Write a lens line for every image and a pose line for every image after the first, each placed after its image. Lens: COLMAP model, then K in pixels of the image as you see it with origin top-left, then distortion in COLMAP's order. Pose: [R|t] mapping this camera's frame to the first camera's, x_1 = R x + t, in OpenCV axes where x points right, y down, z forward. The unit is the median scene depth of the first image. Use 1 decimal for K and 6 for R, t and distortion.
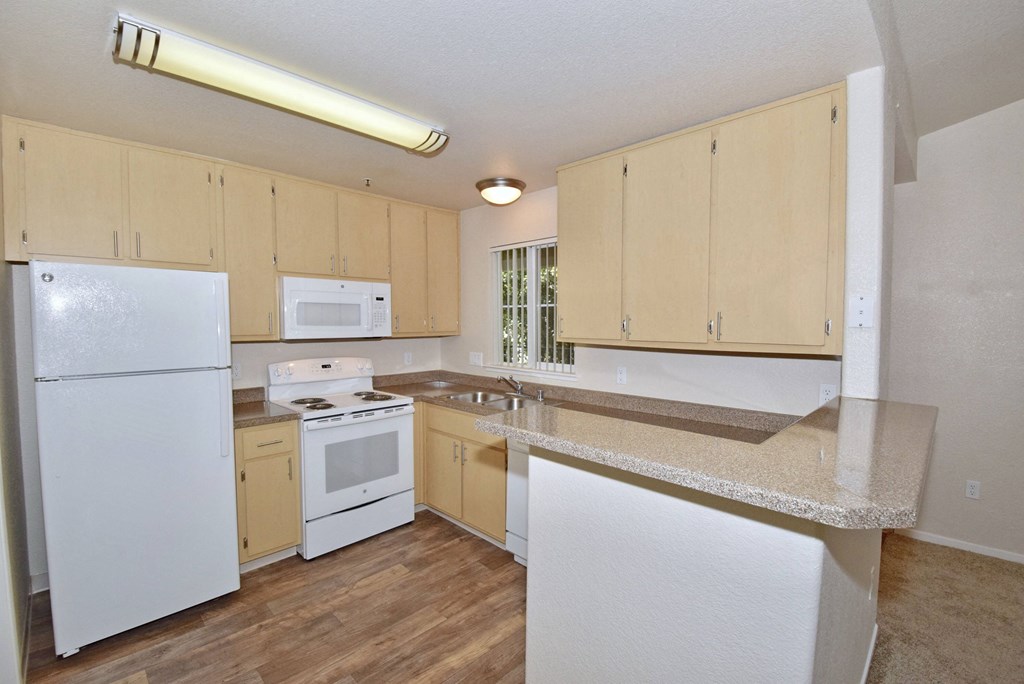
lens RADIAL K [[449.4, 0, 526.6], [0, 449.4, 344.7], [0, 0, 1]] dist [-0.011432, -0.008855]
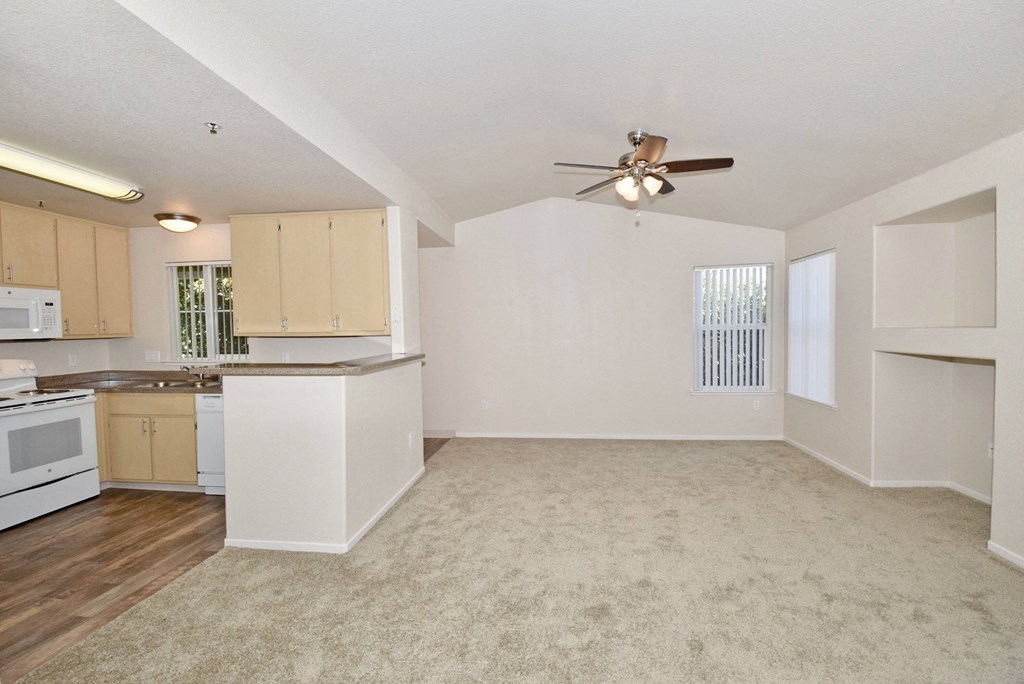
lens RADIAL K [[449.4, 0, 516.2], [0, 449.4, 344.0], [0, 0, 1]] dist [-0.011432, -0.008855]
pose [[0.801223, -0.035035, 0.597339, -0.055872], [0.045788, 0.998947, -0.002826, 0.056906], [-0.596611, 0.029615, 0.801984, -0.604109]]
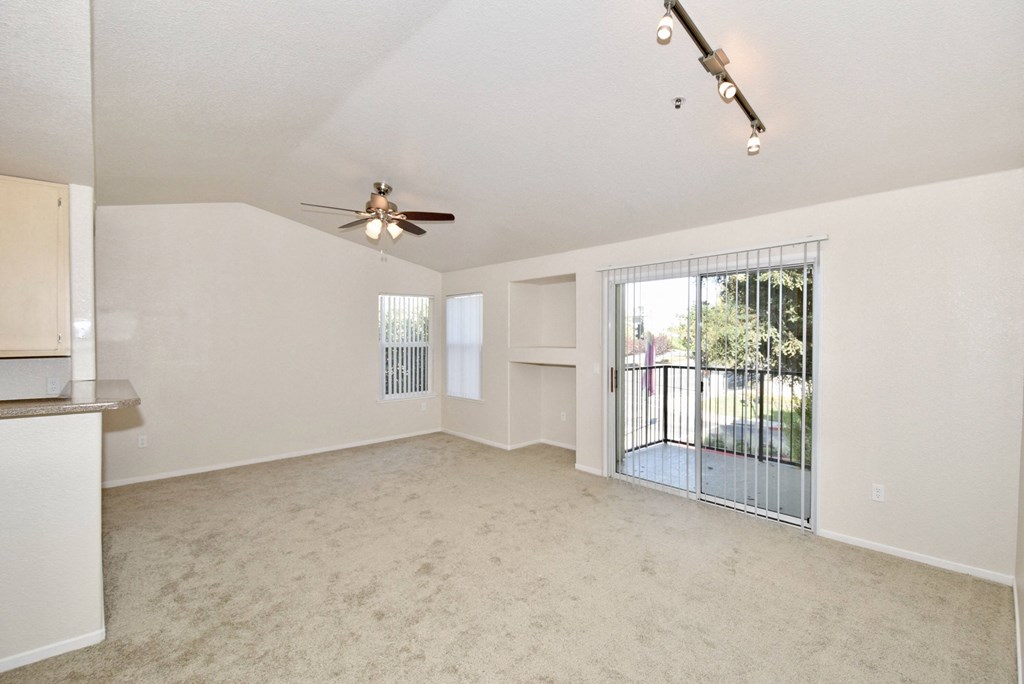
lens RADIAL K [[449.4, 0, 519.7], [0, 449.4, 340.8], [0, 0, 1]] dist [-0.011432, -0.008855]
pose [[0.053724, -0.006955, 0.998532, -0.423396], [0.050264, 0.998727, 0.004252, 0.025488], [-0.997290, 0.049962, 0.054005, -0.377841]]
